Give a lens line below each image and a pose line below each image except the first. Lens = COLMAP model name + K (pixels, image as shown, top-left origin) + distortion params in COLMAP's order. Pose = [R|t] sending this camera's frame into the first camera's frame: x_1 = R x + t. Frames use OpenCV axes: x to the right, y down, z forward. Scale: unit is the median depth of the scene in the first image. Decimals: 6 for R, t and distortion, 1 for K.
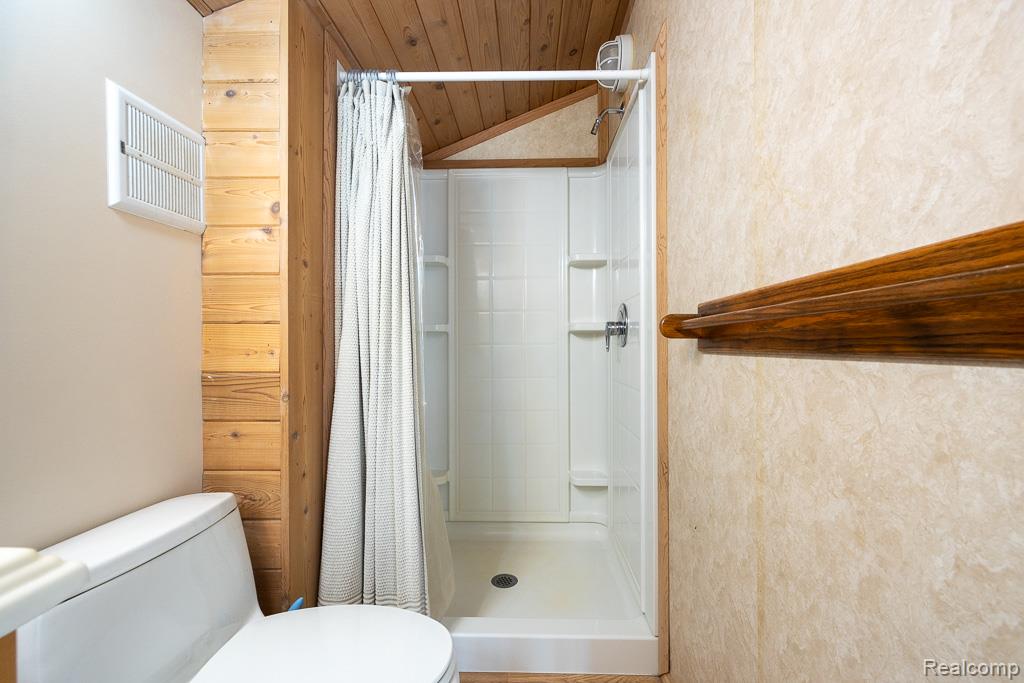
lens RADIAL K [[415.6, 0, 511.0], [0, 415.6, 343.5], [0, 0, 1]] dist [-0.000792, -0.000459]
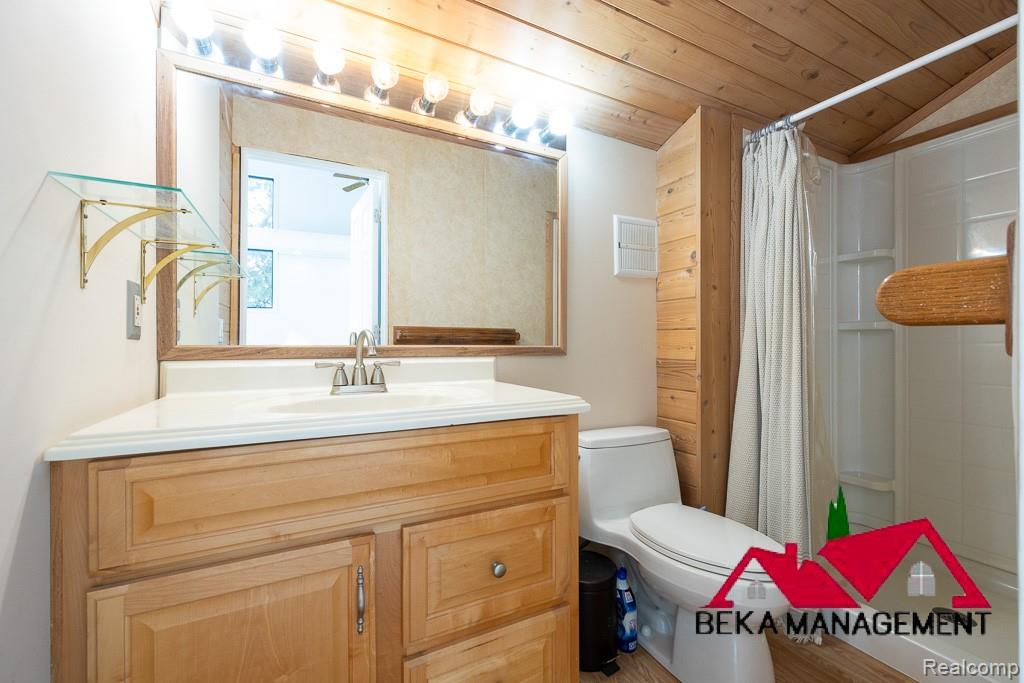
lens RADIAL K [[415.6, 0, 511.0], [0, 415.6, 343.5], [0, 0, 1]] dist [-0.000792, -0.000459]
pose [[0.474770, 0.004064, -0.880100, 0.477549], [0.001578, 0.999984, 0.005468, -0.004693], [0.880108, -0.003985, 0.474756, -0.341902]]
